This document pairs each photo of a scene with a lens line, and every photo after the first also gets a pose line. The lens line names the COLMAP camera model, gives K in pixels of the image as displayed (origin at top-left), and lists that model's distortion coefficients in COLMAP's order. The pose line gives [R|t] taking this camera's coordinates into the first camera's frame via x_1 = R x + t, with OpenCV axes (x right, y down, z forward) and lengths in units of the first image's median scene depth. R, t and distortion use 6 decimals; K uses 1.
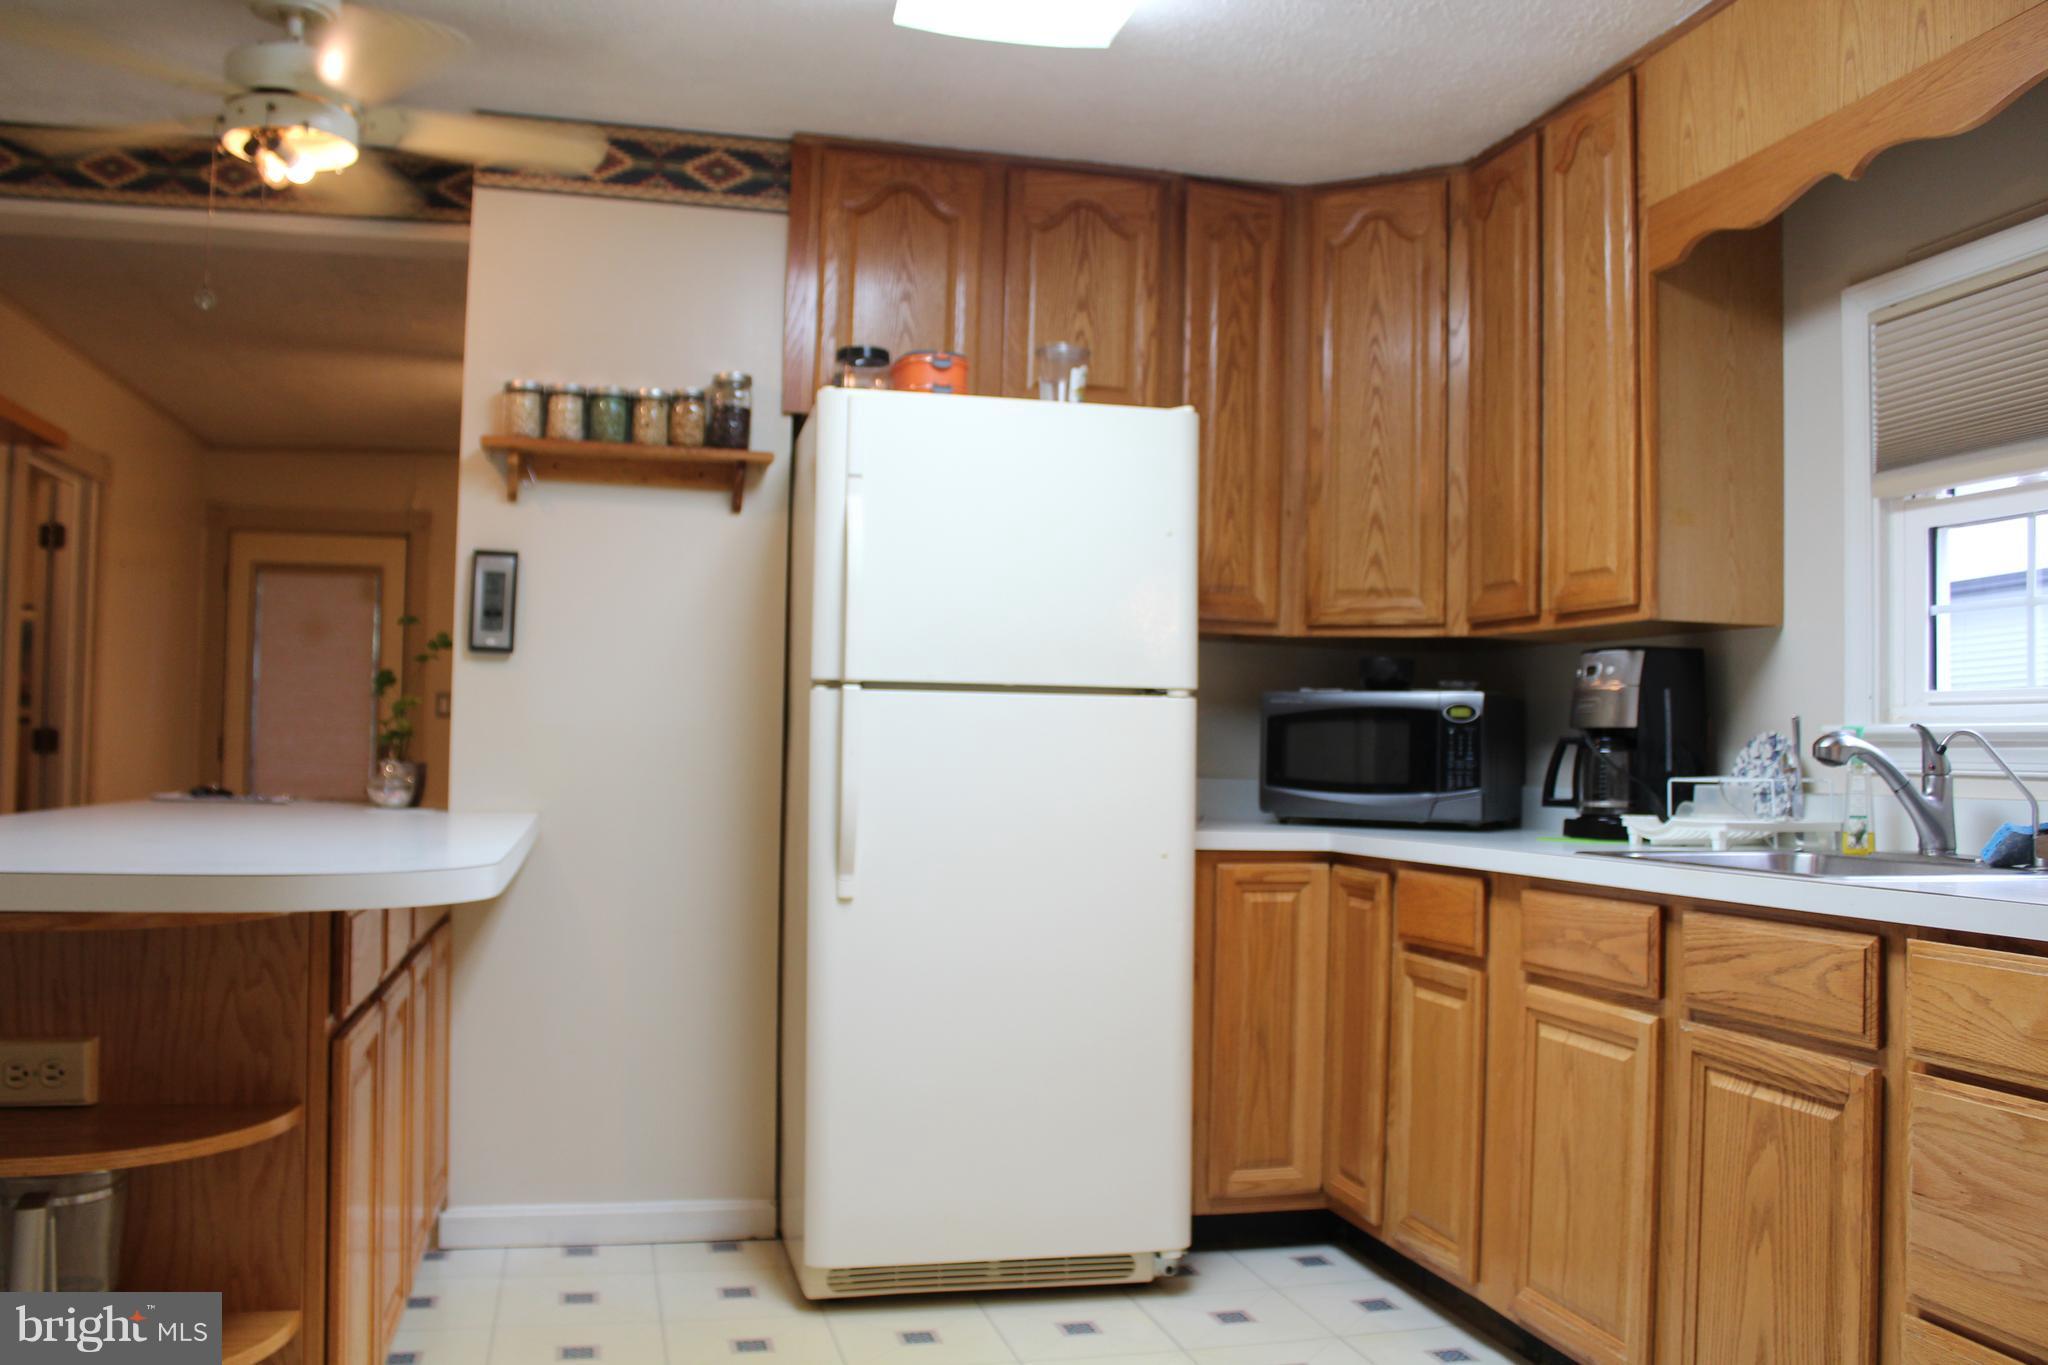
lens RADIAL K [[1681.0, 0, 1022.2], [0, 1681.0, 705.7], [0, 0, 1]] dist [-0.174842, 0.145278]
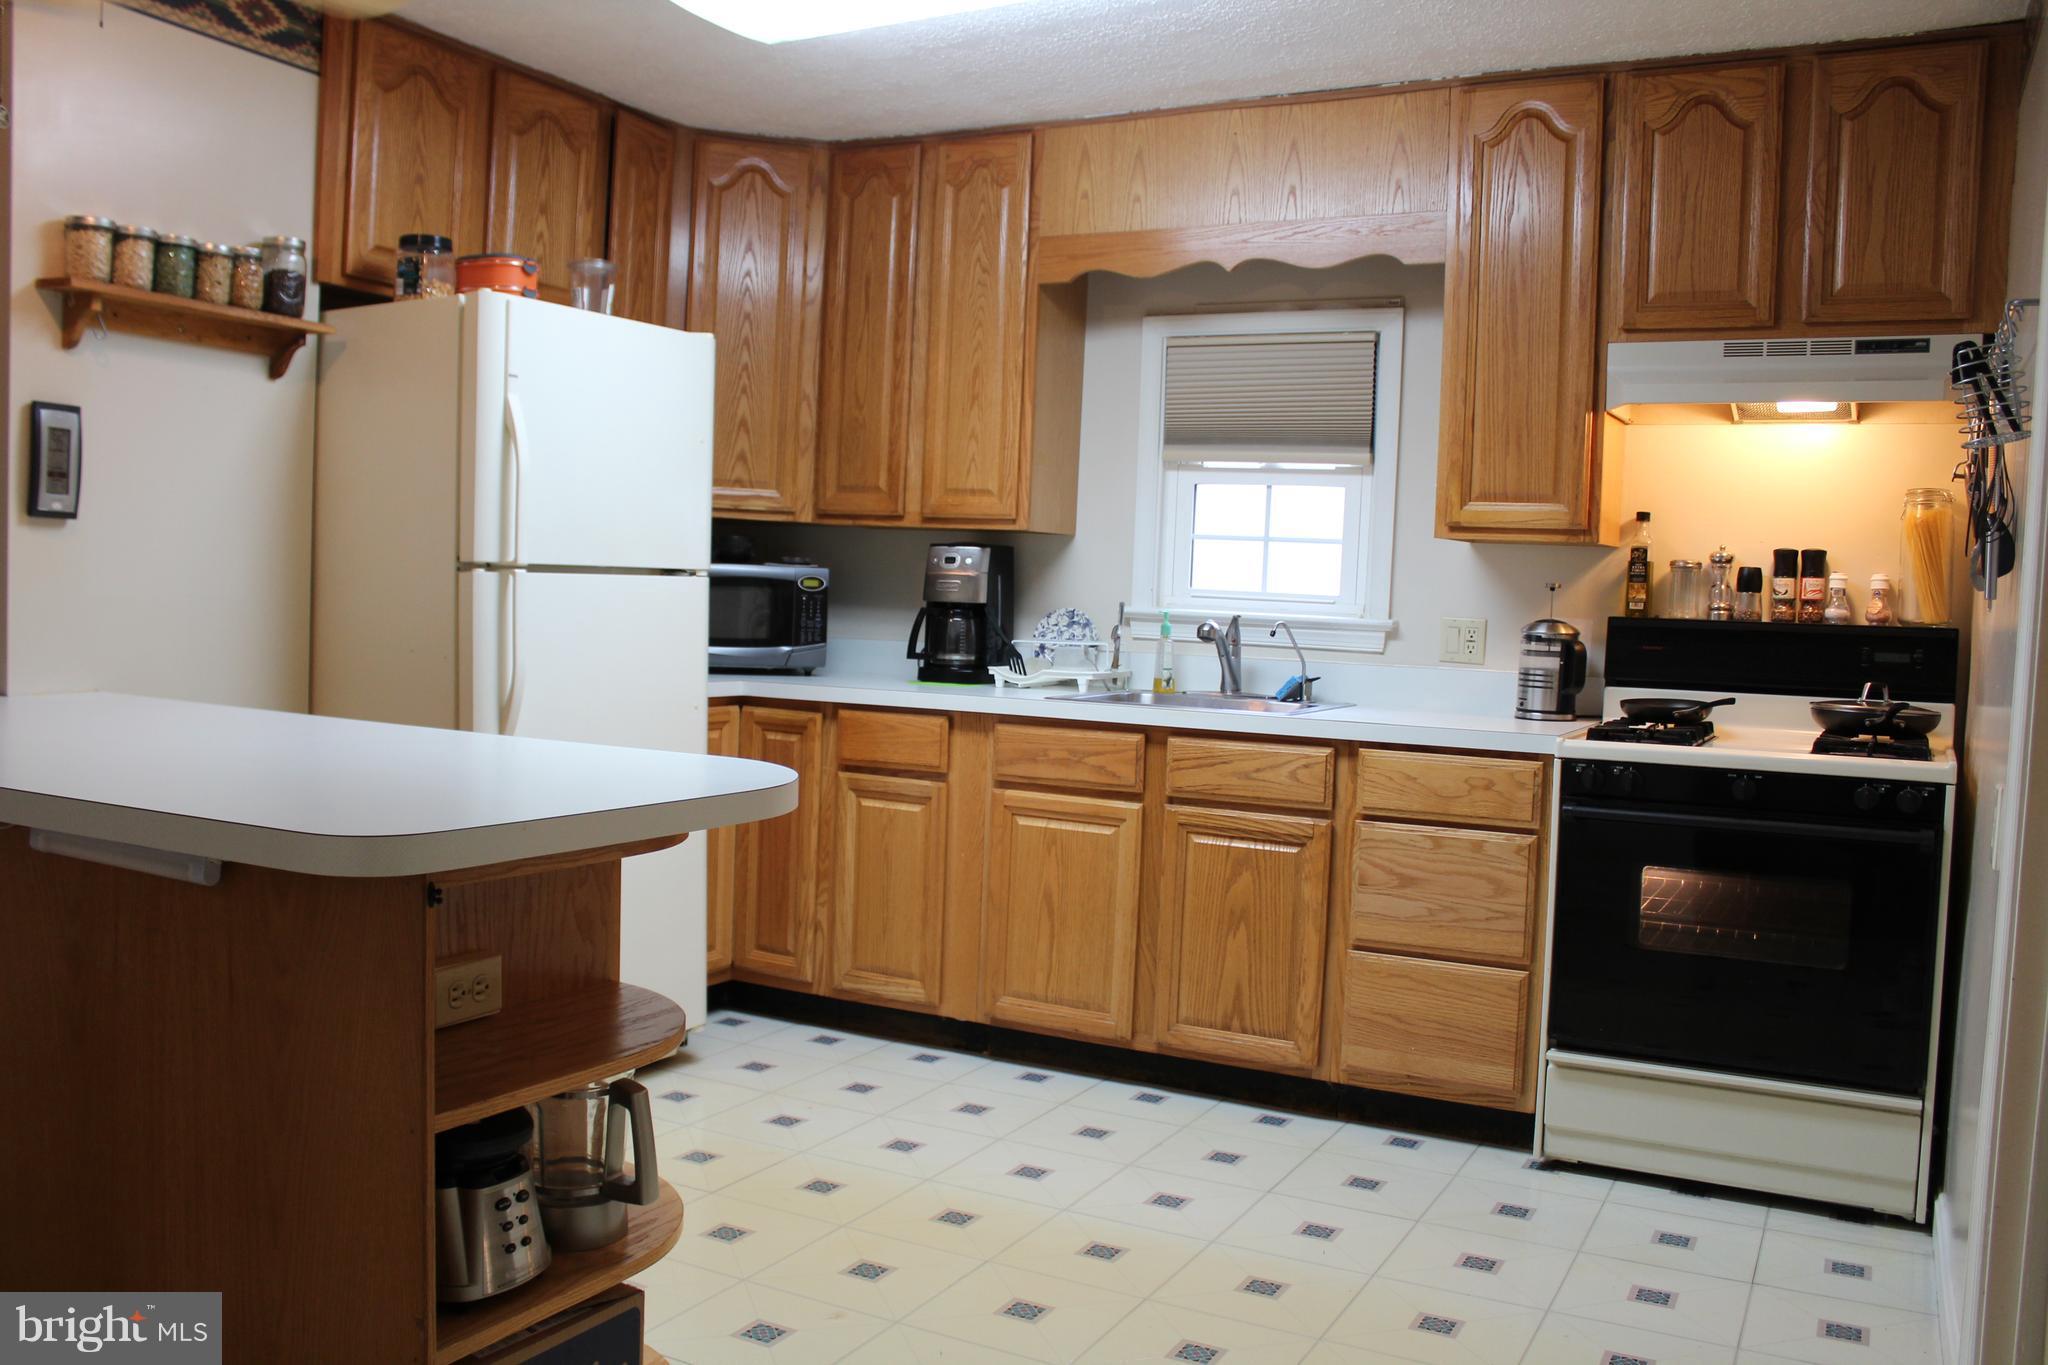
lens RADIAL K [[1681.0, 0, 1022.2], [0, 1681.0, 705.7], [0, 0, 1]] dist [-0.174842, 0.145278]
pose [[0.670151, -0.045404, 0.740834, -0.656756], [-0.047061, 0.993520, 0.103461, -0.048472], [-0.740731, -0.104199, 0.663672, 0.017767]]
